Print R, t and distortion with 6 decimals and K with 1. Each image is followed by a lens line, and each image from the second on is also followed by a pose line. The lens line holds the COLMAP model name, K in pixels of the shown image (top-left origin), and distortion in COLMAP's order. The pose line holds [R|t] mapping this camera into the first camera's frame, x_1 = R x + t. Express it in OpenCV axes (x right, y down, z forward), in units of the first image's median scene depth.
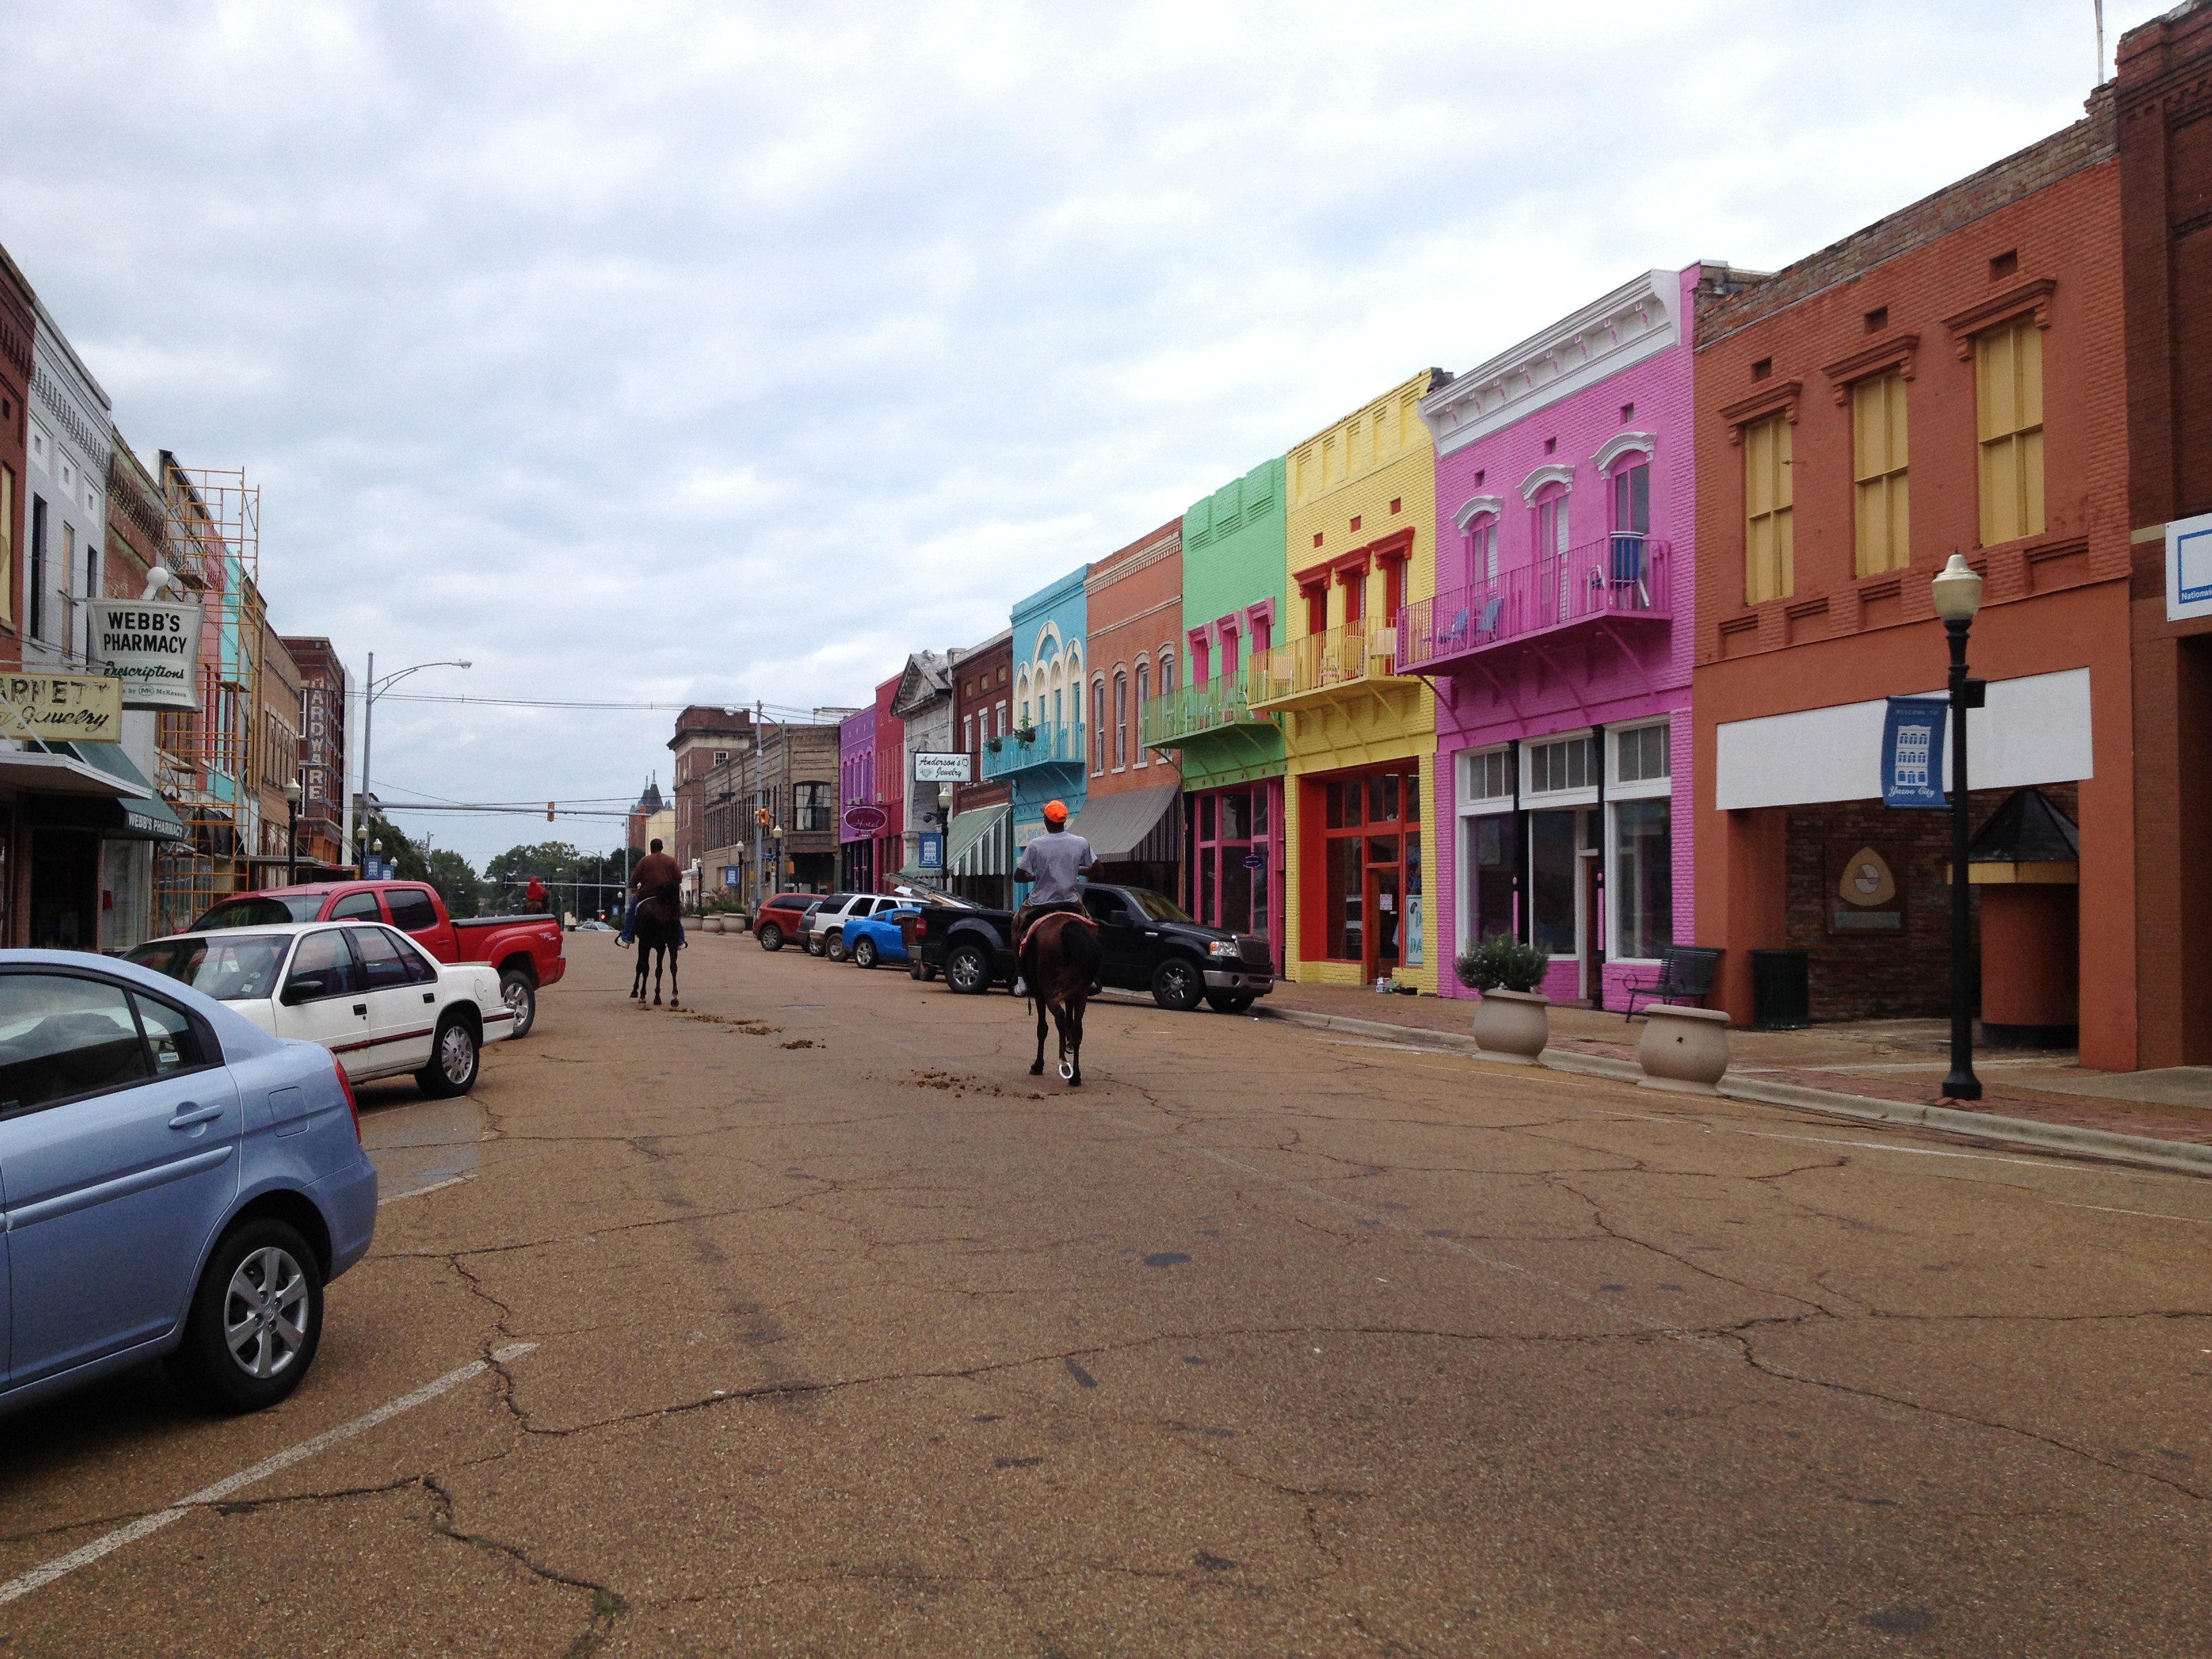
lens RADIAL K [[2038.2, 0, 1091.1], [0, 2038.2, 833.3], [0, 0, 1]] dist [0.169258, -0.390050]
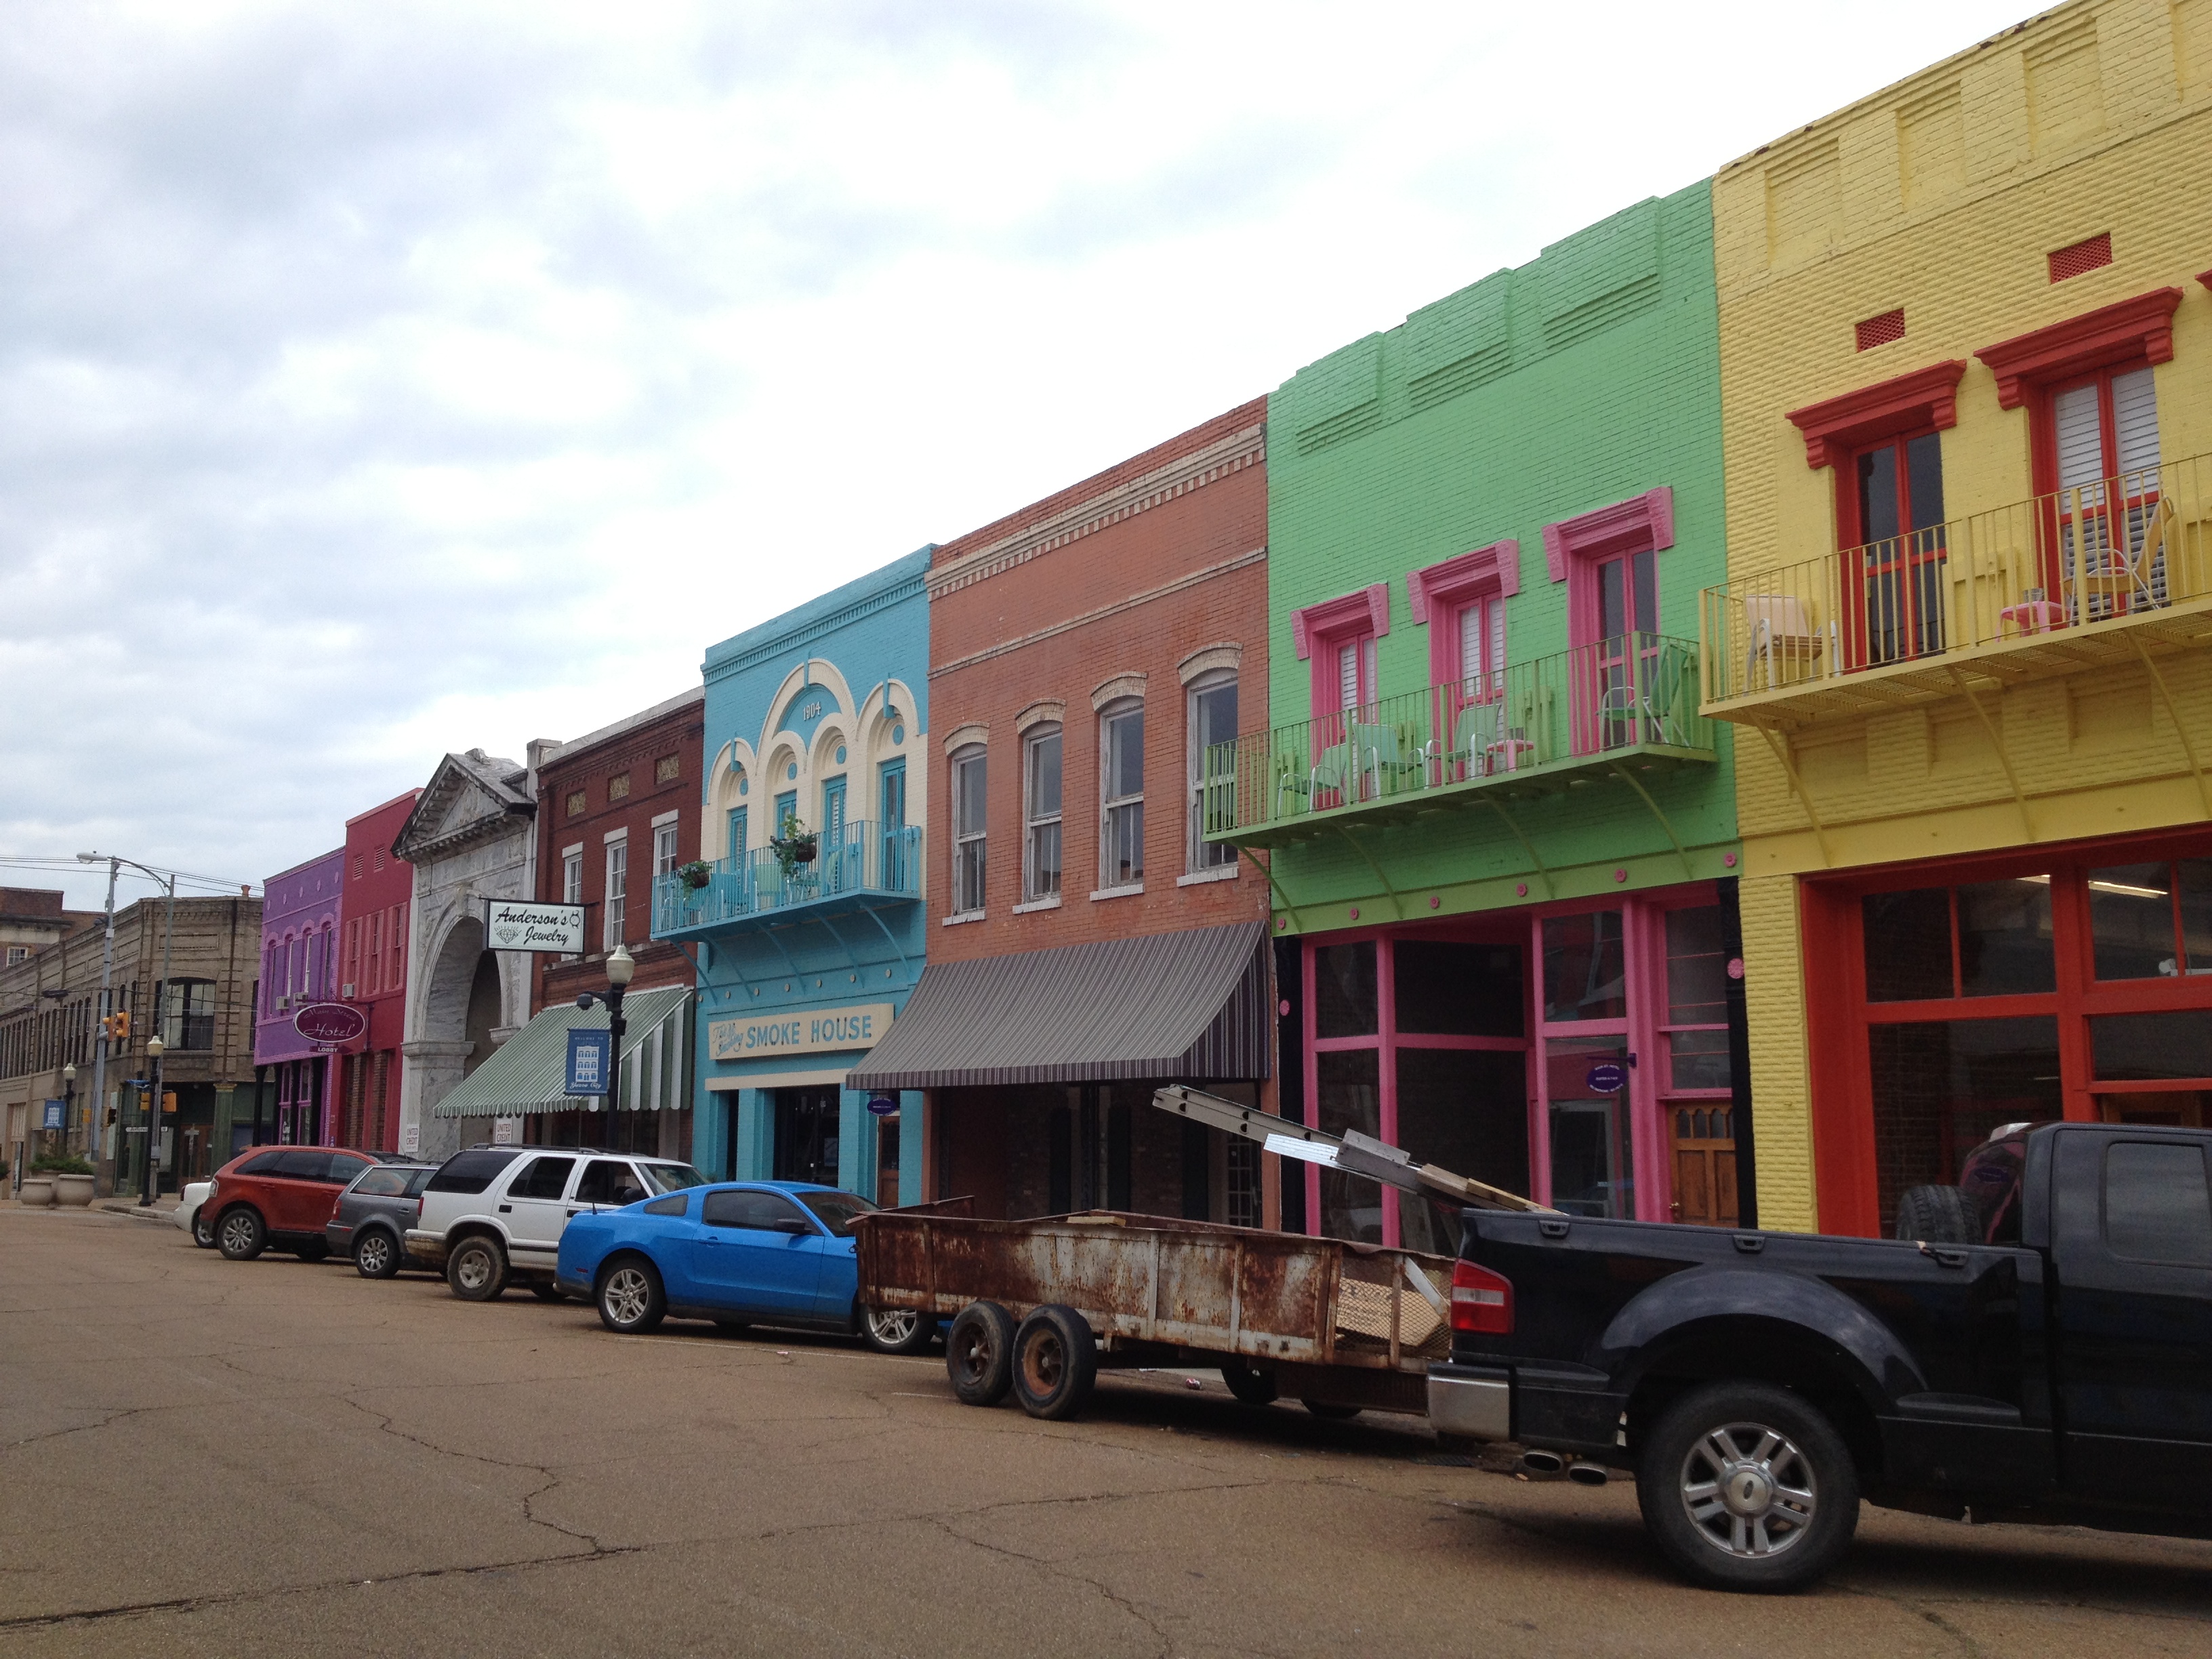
lens RADIAL K [[2038.2, 0, 1091.1], [0, 2038.2, 833.3], [0, 0, 1]] dist [0.169258, -0.390050]
pose [[0.949972, 0.045610, 0.308988, -0.126291], [-0.009369, 0.992996, -0.117772, 0.011306], [-0.312195, 0.108985, 0.943746, 0.459751]]
